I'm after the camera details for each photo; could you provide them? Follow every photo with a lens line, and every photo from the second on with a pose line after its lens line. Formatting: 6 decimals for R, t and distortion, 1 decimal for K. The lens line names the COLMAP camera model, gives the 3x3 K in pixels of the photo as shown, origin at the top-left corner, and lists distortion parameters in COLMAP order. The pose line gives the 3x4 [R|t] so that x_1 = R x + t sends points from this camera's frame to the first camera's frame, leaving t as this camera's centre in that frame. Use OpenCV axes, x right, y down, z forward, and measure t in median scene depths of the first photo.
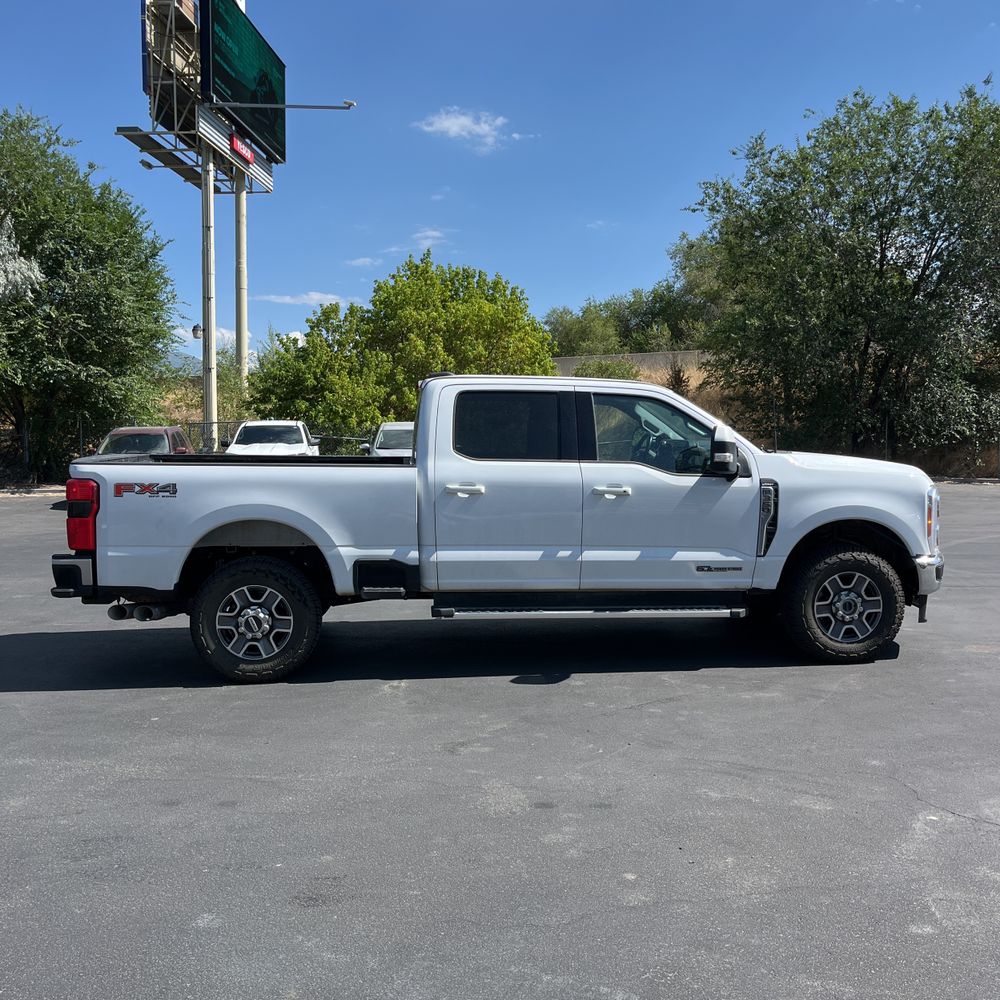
lens RADIAL K [[1019.4, 0, 506.4], [0, 1019.4, 502.3], [0, 0, 1]] dist [0.026881, 0.000000]
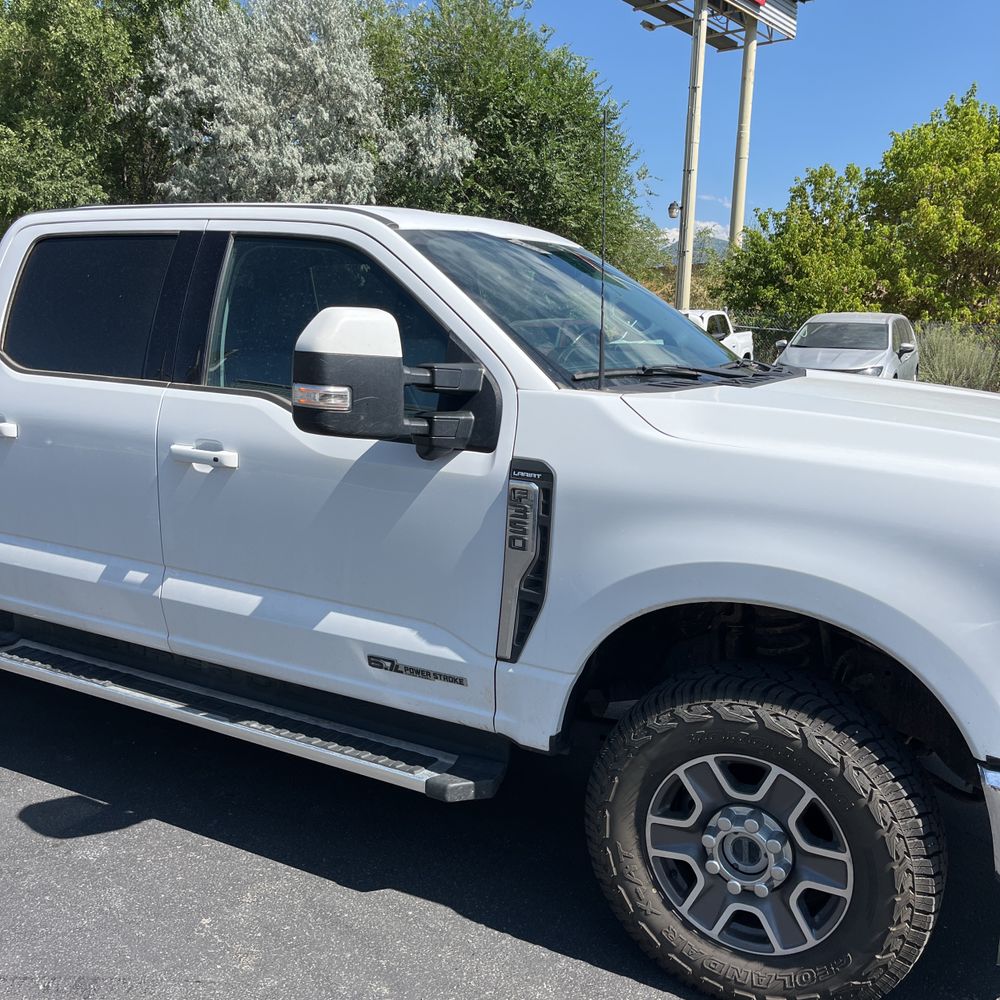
lens RADIAL K [[1019.4, 0, 490.6], [0, 1019.4, 493.2], [0, 0, 1]] dist [0.026881, 0.000000]
pose [[0.817656, 0.113043, -0.564500, 0.452420], [-0.058957, 0.991819, 0.113218, -0.051880], [0.572681, -0.059292, 0.817631, 0.690921]]
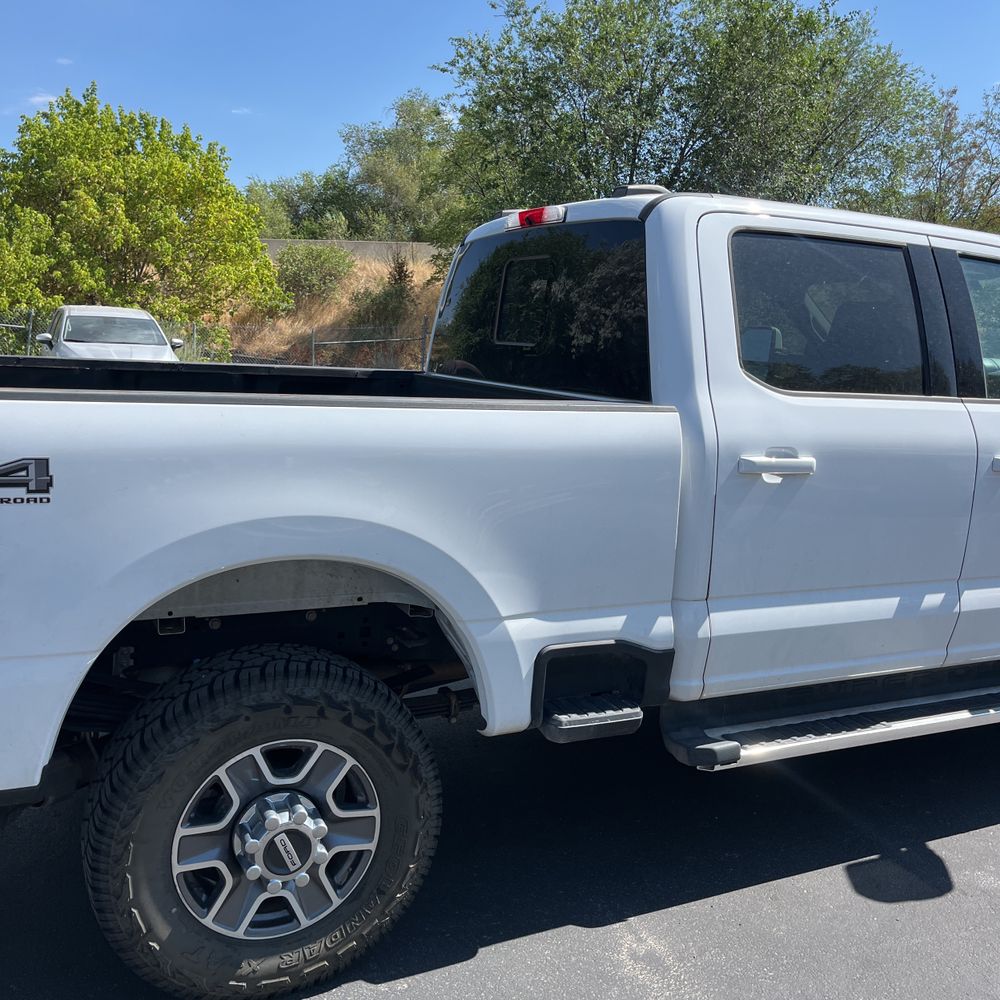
lens RADIAL K [[1019.4, 0, 499.0], [0, 1019.4, 496.8], [0, 0, 1]] dist [0.026881, 0.000000]
pose [[0.938982, -0.017208, 0.343535, -0.284440], [-0.014242, 0.995946, 0.088814, -0.034396], [-0.343671, -0.088287, 0.934931, 0.622182]]
